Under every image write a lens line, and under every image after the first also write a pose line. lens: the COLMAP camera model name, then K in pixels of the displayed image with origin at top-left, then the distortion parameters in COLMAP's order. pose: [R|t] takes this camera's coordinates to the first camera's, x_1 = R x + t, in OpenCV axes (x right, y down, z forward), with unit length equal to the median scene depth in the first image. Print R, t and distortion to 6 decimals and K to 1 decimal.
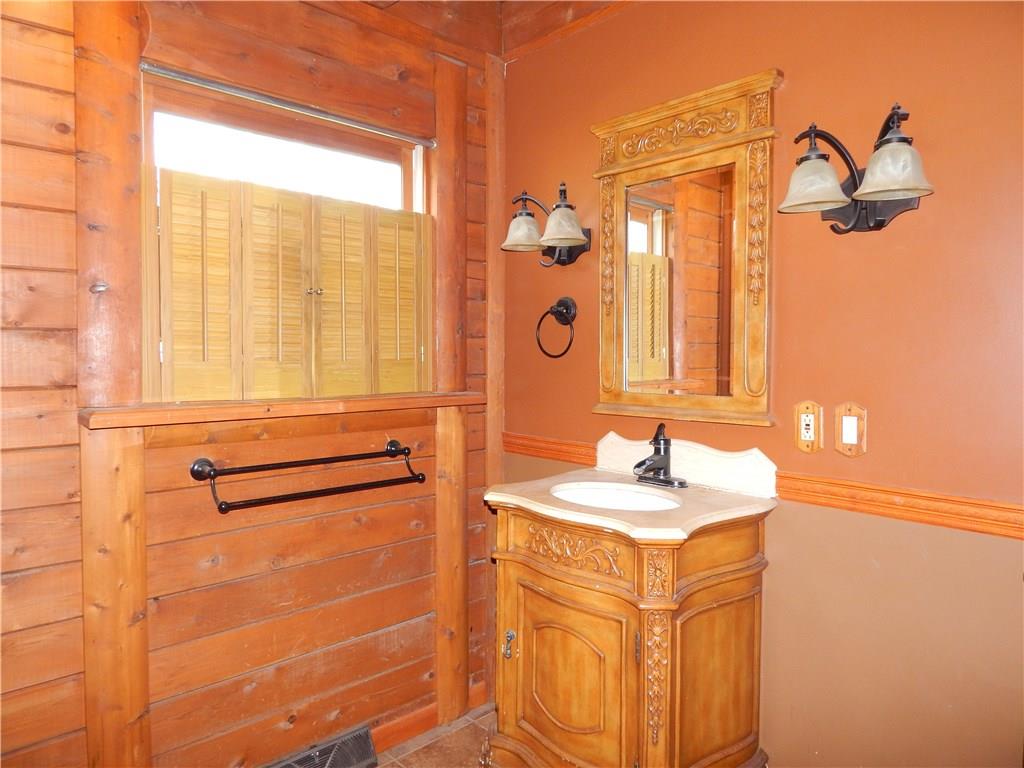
lens RADIAL K [[683.0, 0, 511.7], [0, 683.0, 382.8], [0, 0, 1]] dist [0.007139, -0.001935]
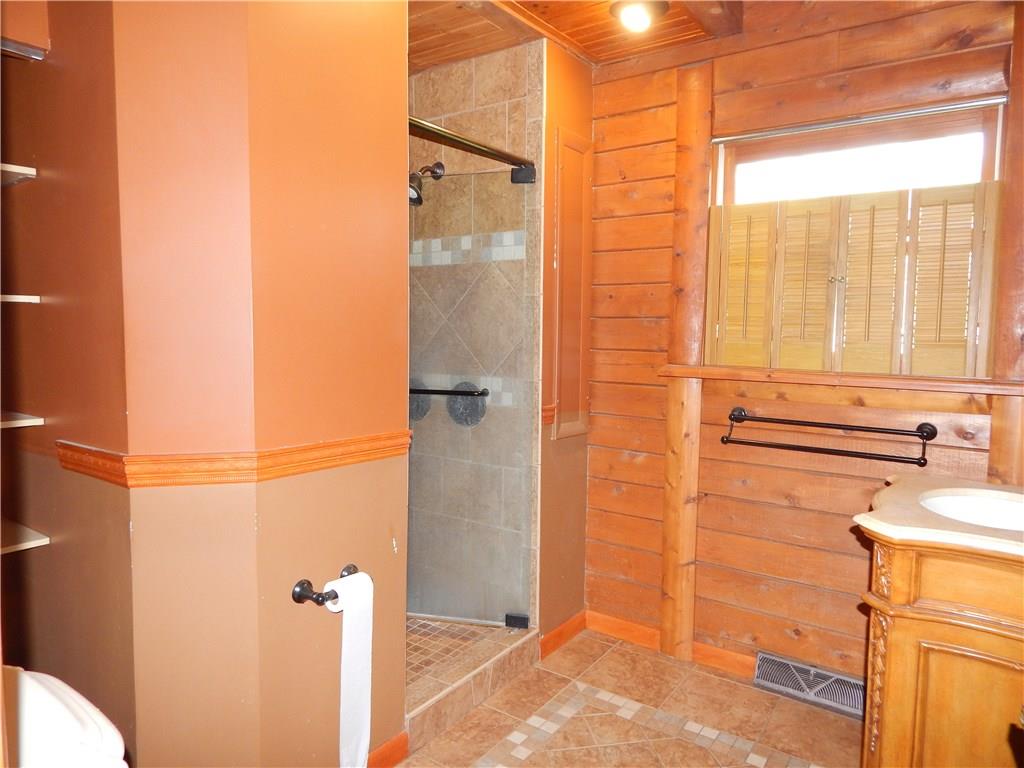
lens RADIAL K [[683.0, 0, 512.4], [0, 683.0, 380.7], [0, 0, 1]] dist [0.007139, -0.001935]
pose [[0.197373, 0.077608, -0.977252, 0.816085], [-0.060204, 0.995939, 0.066933, -0.009269], [0.978478, 0.045623, 0.201244, 0.257991]]
